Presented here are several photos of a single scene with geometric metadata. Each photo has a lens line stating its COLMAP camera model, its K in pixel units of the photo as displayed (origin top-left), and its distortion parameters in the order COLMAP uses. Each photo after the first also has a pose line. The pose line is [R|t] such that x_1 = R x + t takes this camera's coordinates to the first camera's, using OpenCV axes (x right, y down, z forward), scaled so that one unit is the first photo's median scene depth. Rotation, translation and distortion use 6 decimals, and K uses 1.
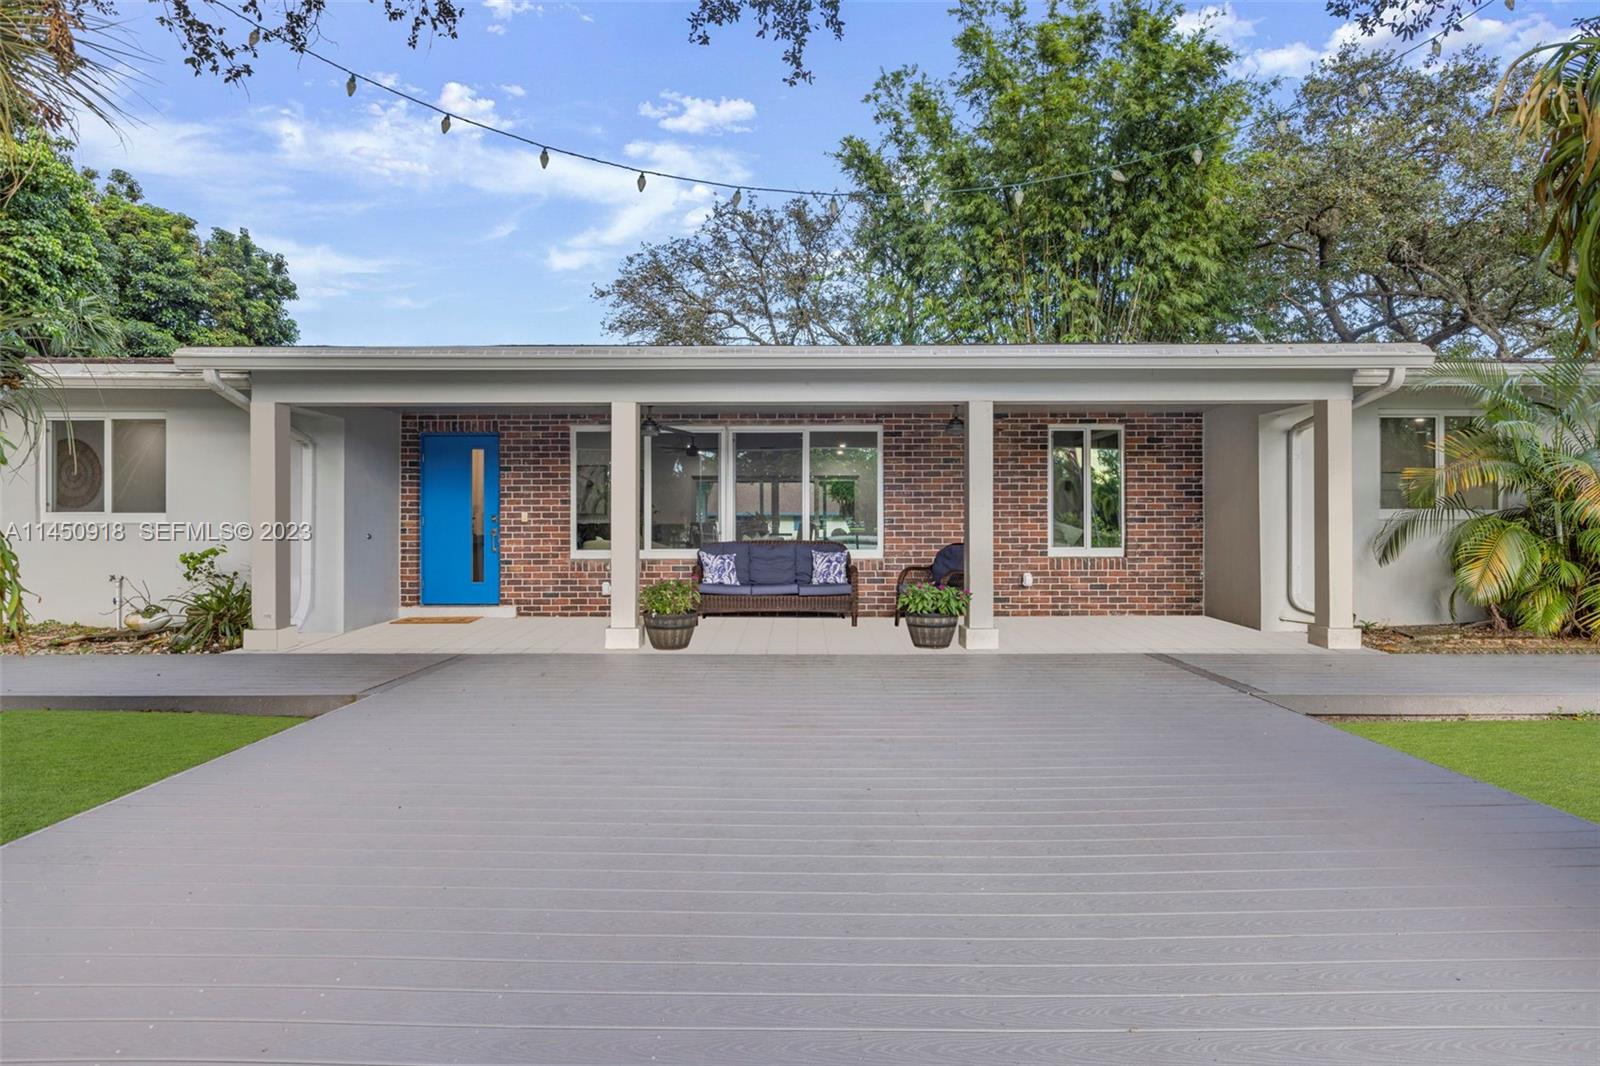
lens RADIAL K [[782.0, 0, 807.0], [0, 782.0, 533.0], [0, 0, 1]] dist [0.000412, -0.000728]
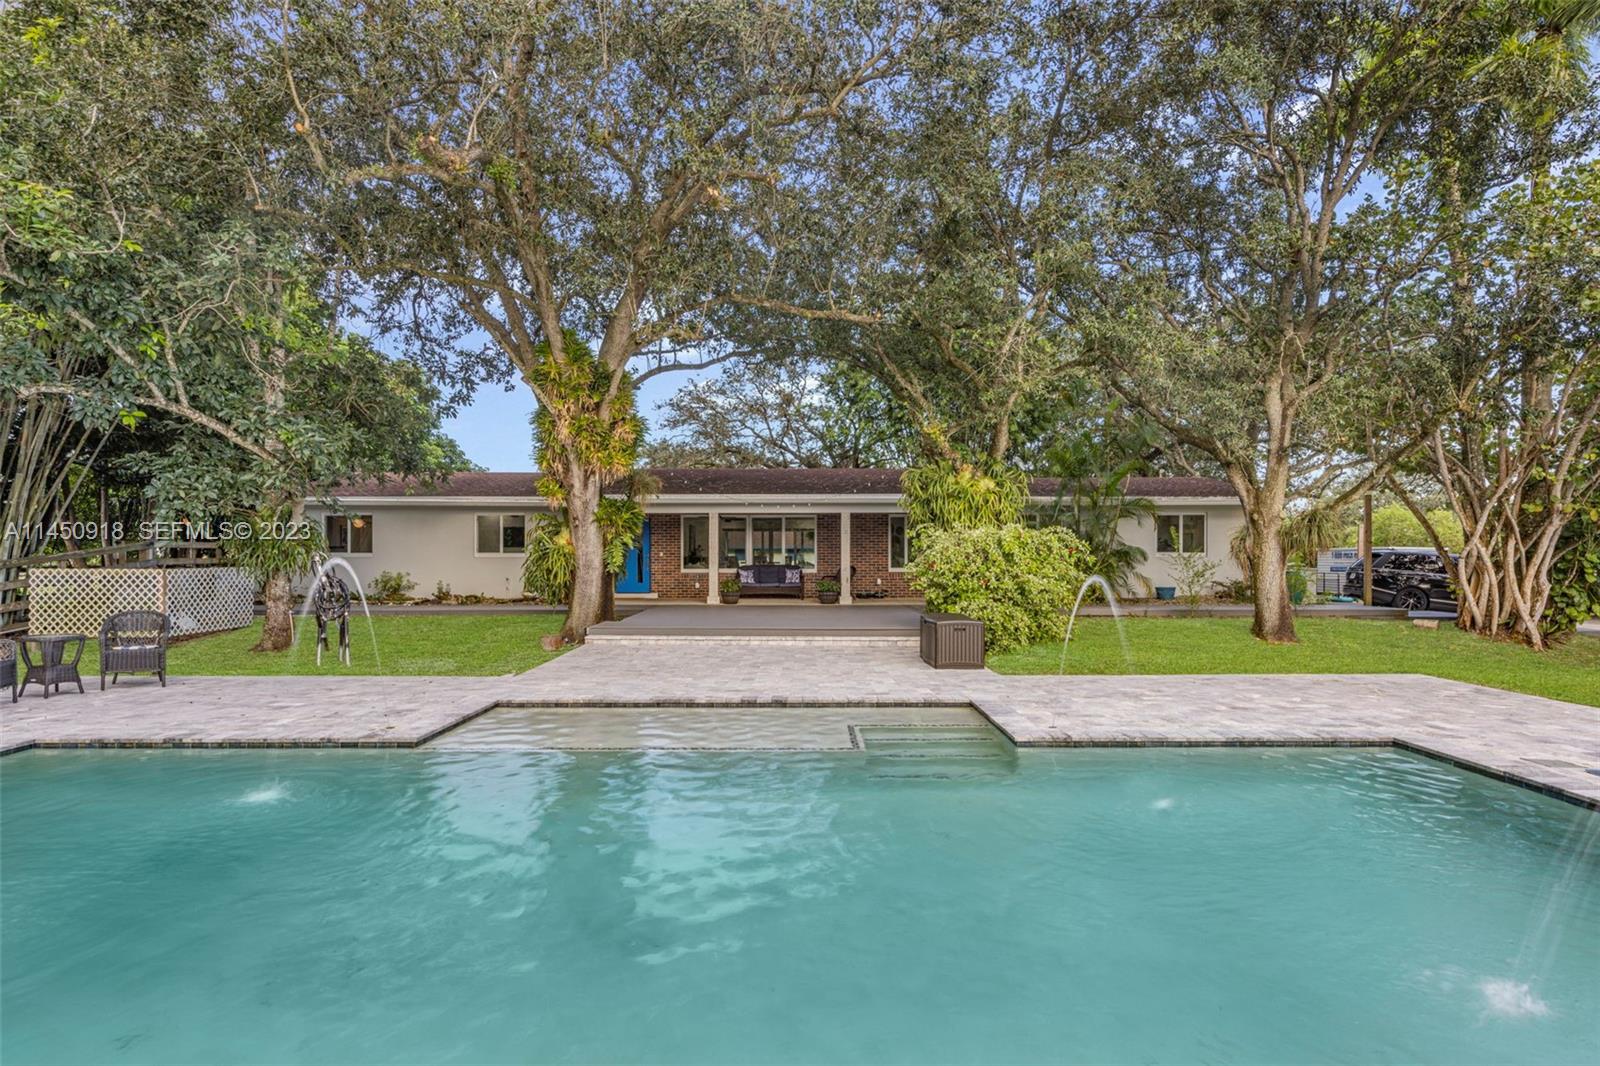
lens RADIAL K [[782.0, 0, 807.0], [0, 782.0, 533.0], [0, 0, 1]] dist [0.000412, -0.000728]
pose [[0.999990, -0.003814, 0.002277, 0.066284], [0.003891, 0.999384, -0.034878, -0.002861], [-0.002142, 0.034887, 0.999389, -1.353763]]
